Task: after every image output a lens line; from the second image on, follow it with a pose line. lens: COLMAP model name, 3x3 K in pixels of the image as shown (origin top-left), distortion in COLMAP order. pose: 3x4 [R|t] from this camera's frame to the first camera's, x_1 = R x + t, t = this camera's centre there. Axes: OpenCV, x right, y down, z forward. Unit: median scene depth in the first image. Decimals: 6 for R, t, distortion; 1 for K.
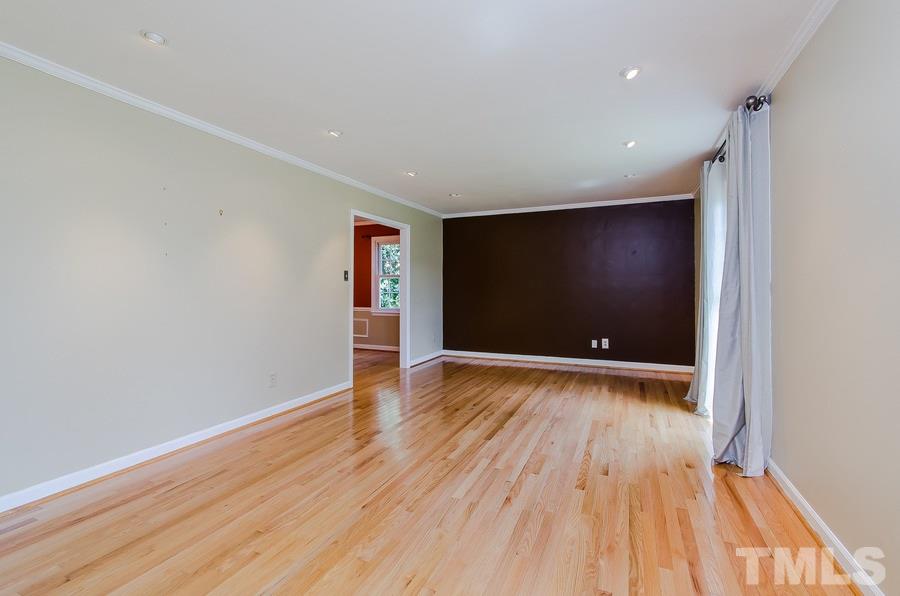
lens RADIAL K [[393.9, 0, 459.4], [0, 393.9, 287.5], [0, 0, 1]] dist [0.001669, -0.000165]
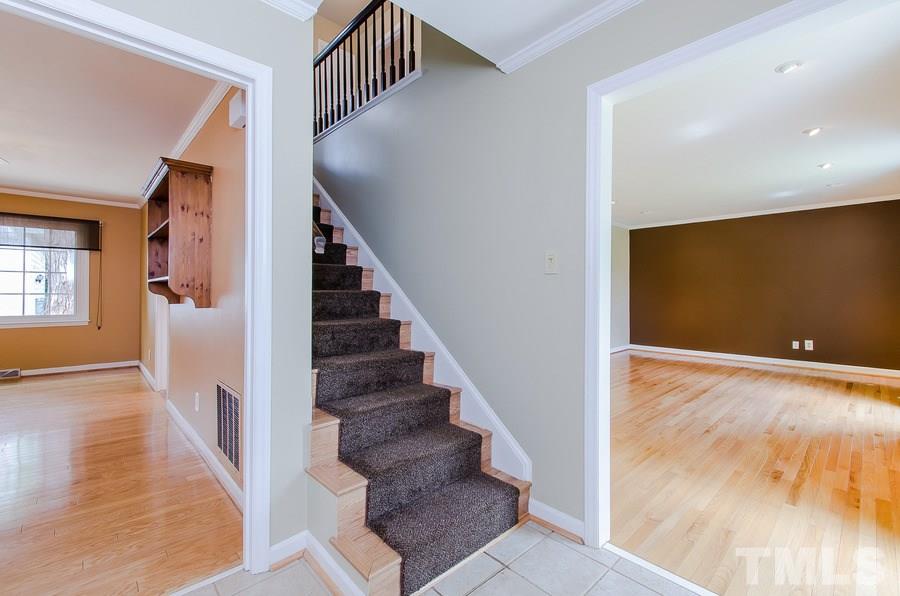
lens RADIAL K [[393.9, 0, 459.4], [0, 393.9, 287.5], [0, 0, 1]] dist [0.001669, -0.000165]
pose [[0.920337, 0.001931, -0.391121, -0.087316], [-0.003792, 0.999985, -0.003987, 0.001897], [0.391107, 0.005152, 0.920331, -0.411044]]
